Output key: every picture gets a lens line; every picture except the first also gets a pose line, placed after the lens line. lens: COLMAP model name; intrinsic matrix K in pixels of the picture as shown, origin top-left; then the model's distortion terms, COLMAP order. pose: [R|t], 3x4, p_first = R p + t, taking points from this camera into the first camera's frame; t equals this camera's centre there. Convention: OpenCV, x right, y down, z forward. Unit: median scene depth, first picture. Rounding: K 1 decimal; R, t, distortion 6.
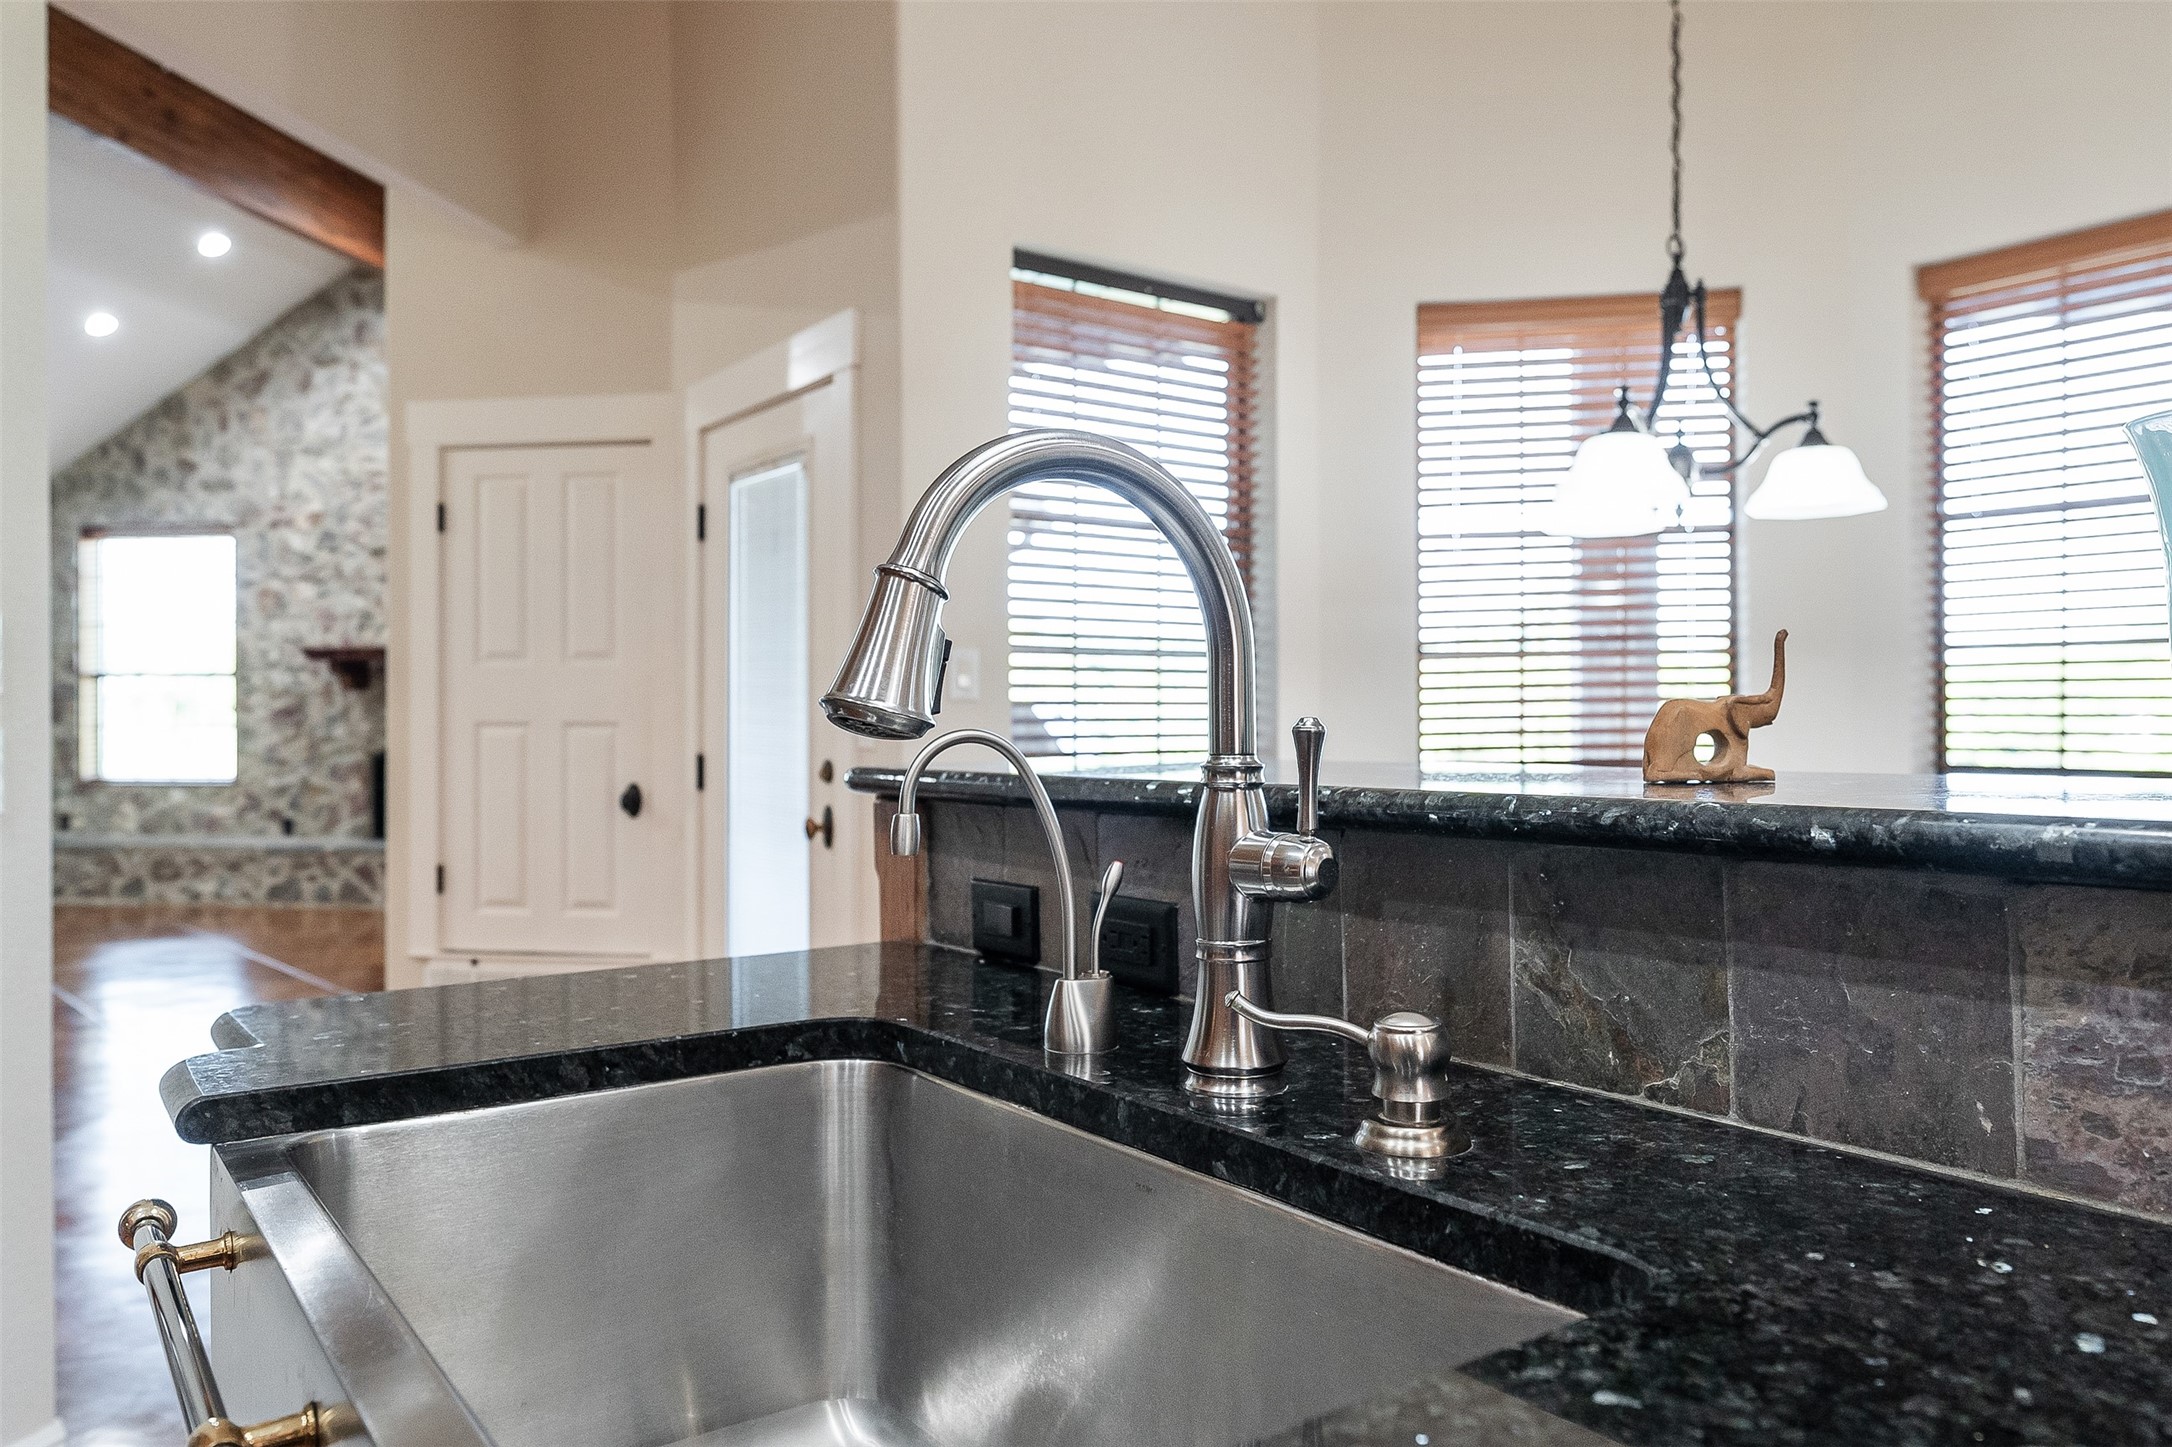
lens RADIAL K [[1534.2, 0, 1093.2], [0, 1534.2, 722.2], [0, 0, 1]] dist [0.031316, 0.000489]
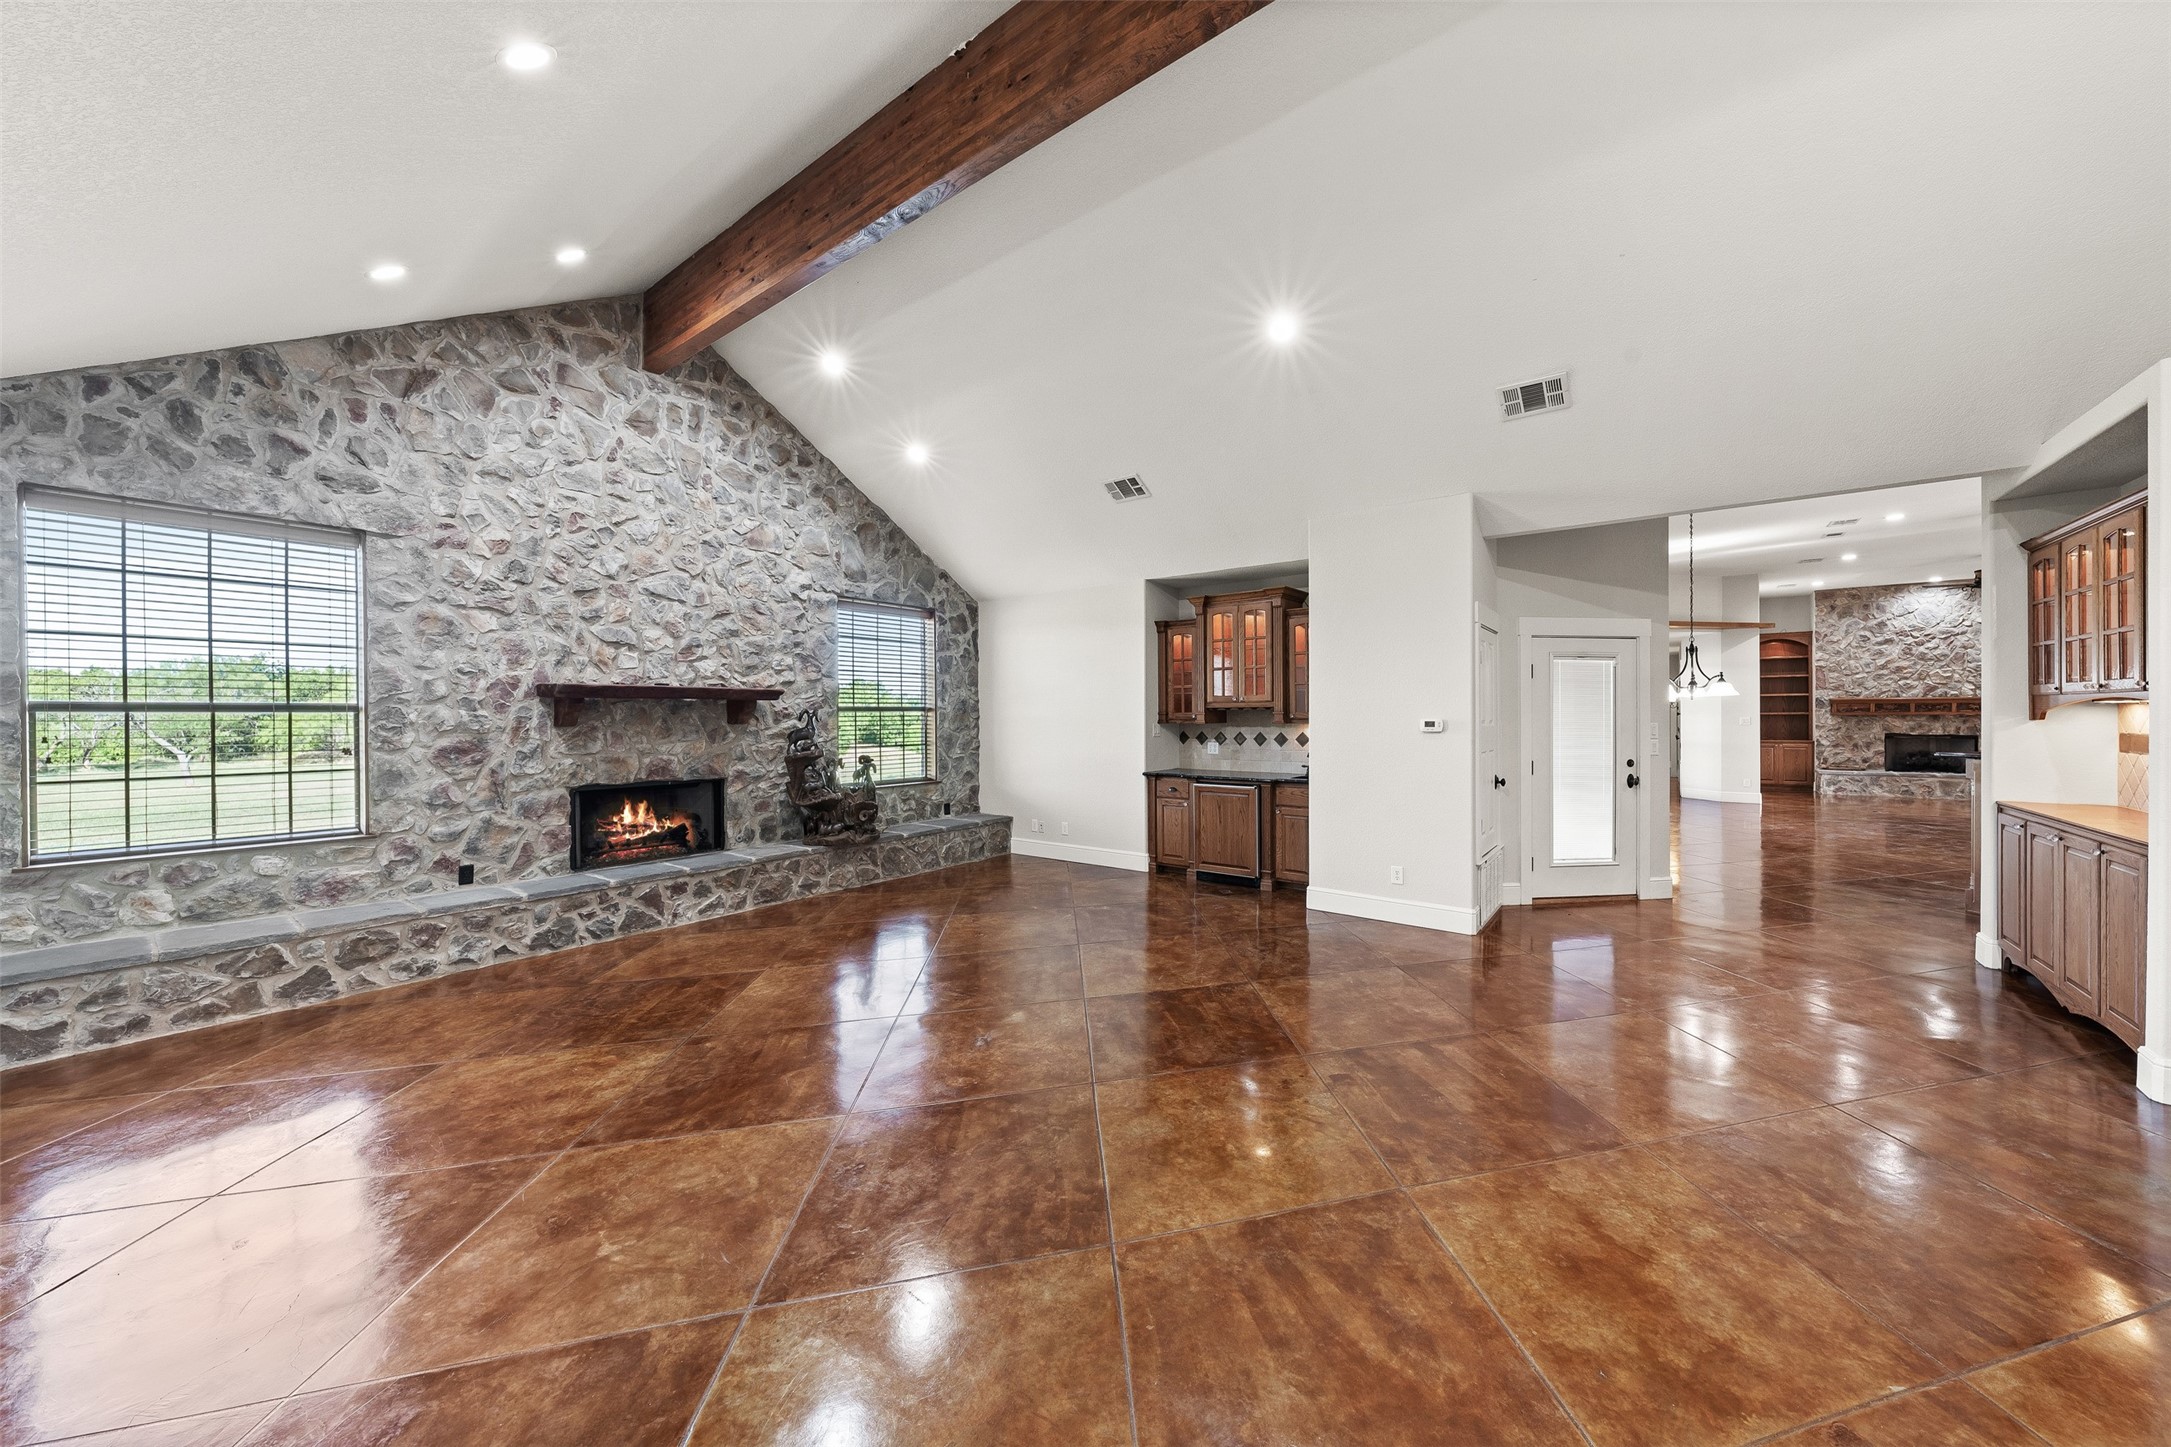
lens RADIAL K [[762.0, 0, 1091.1], [0, 762.0, 718.2], [0, 0, 1]] dist [0.000331, 0.000090]
pose [[0.464780, -0.002392, 0.885423, -0.752510], [0.005363, 0.999986, -0.000114, -0.023787], [-0.885410, 0.004802, 0.464786, 0.461339]]
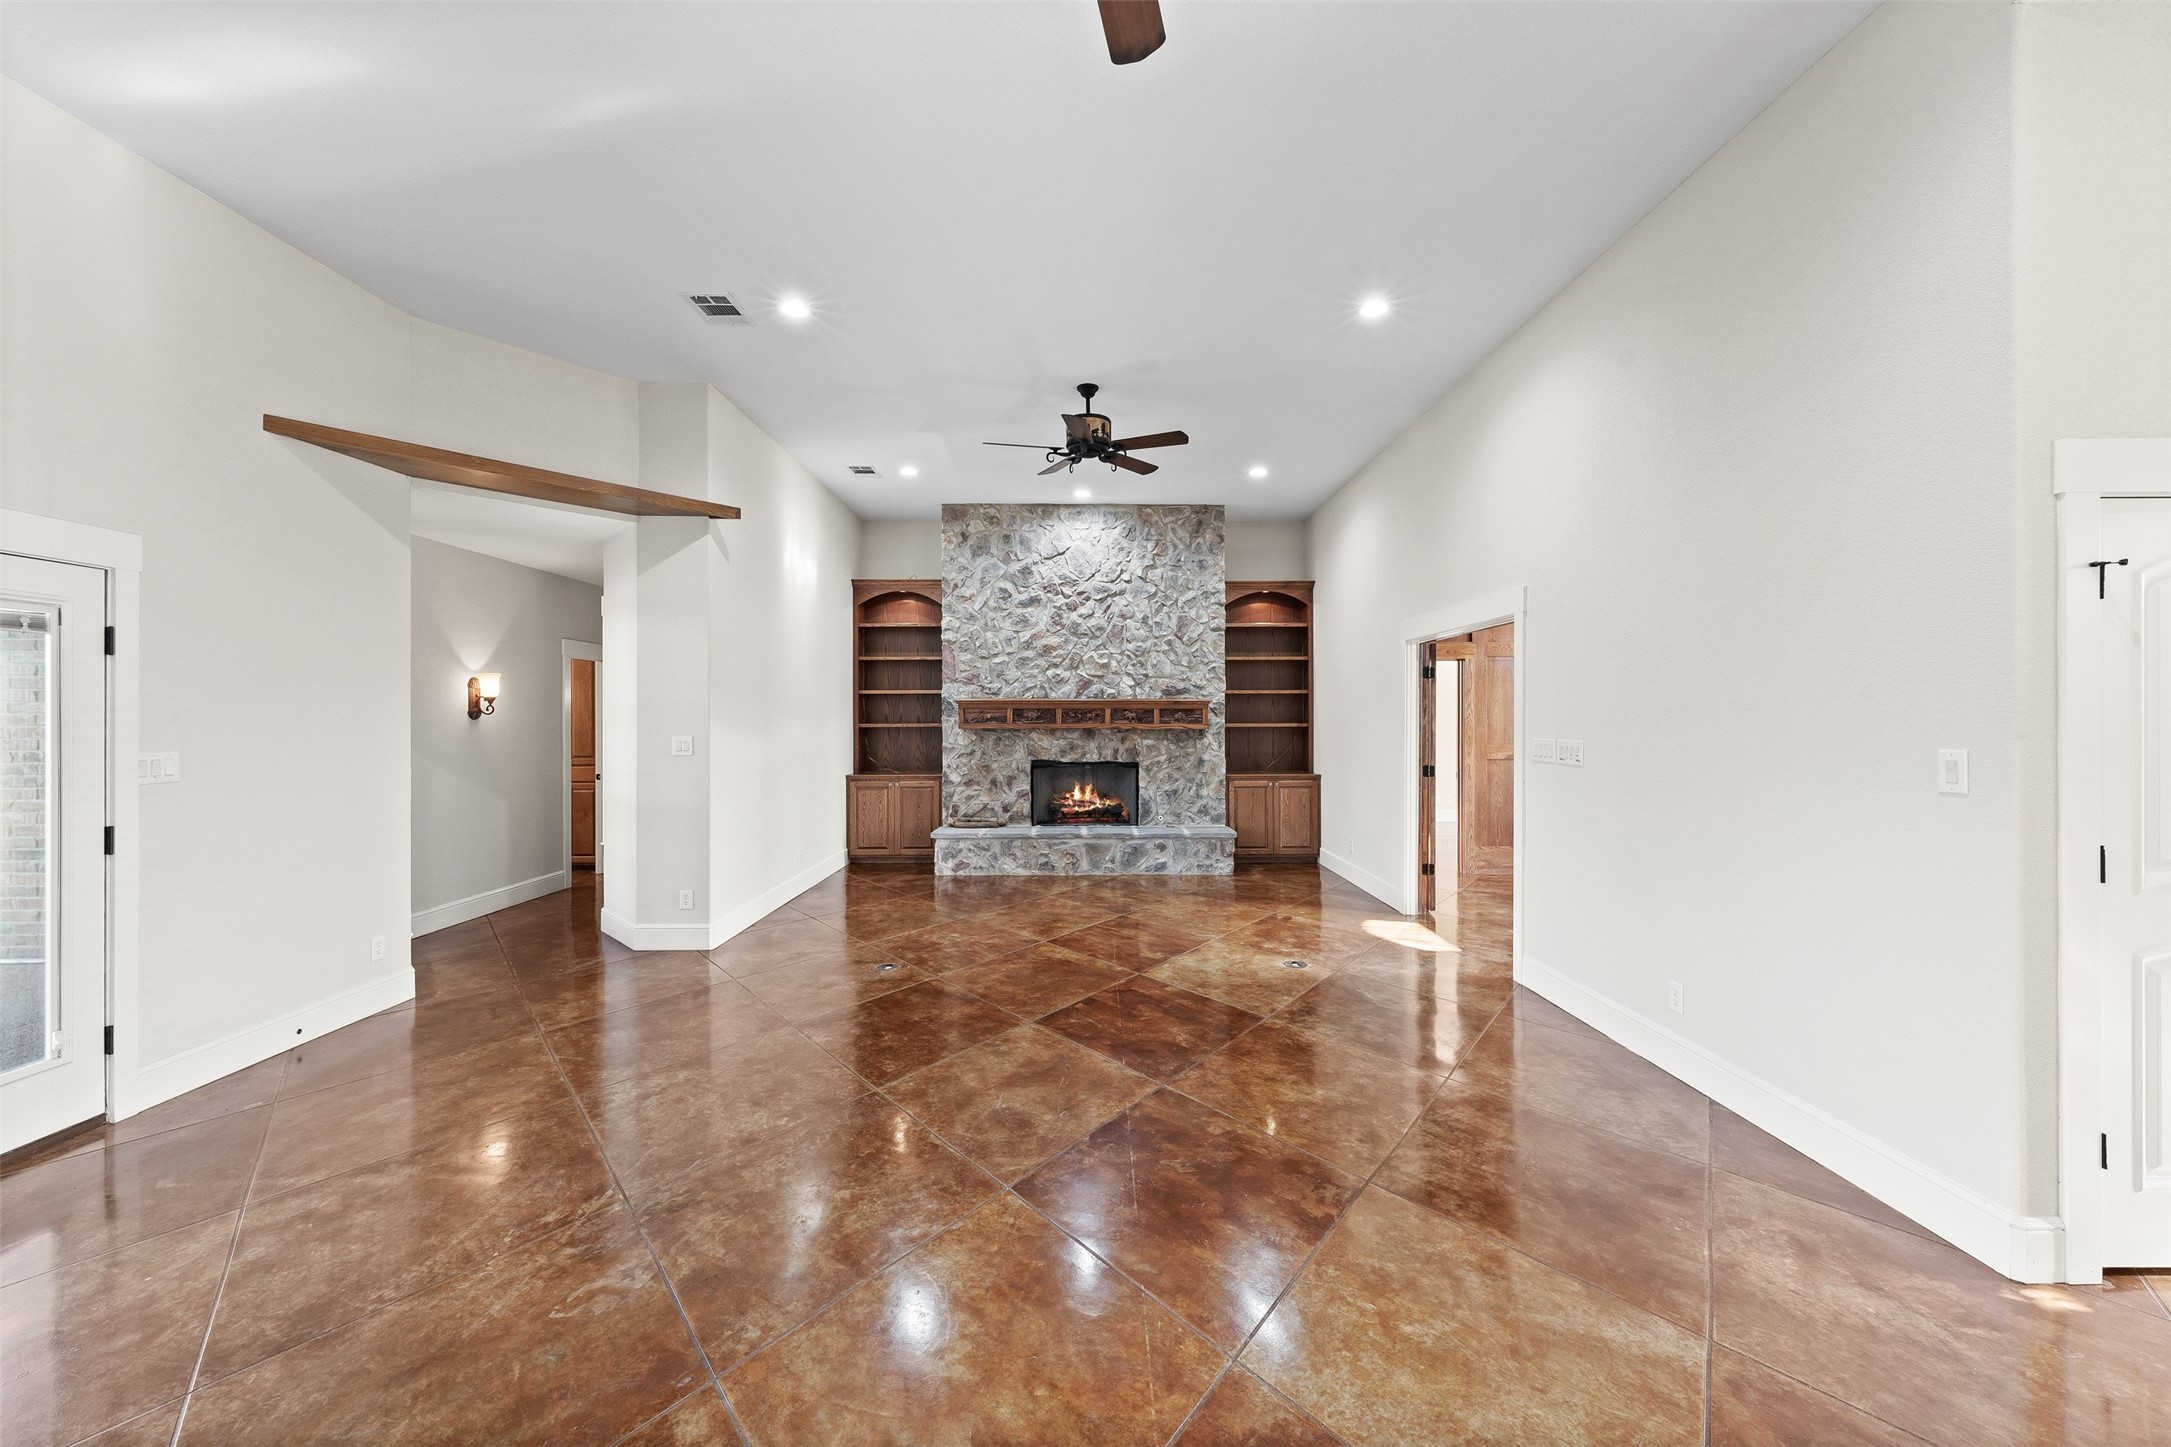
lens RADIAL K [[820.4, 0, 1085.5], [0, 820.4, 723.5], [0, 0, 1]] dist [-0.000720, 0.000003]
pose [[-0.162293, 0.000818, 0.986742, 0.195330], [0.005081, 0.999987, 0.000006, -0.026612], [-0.986729, 0.005014, -0.162296, -0.041264]]
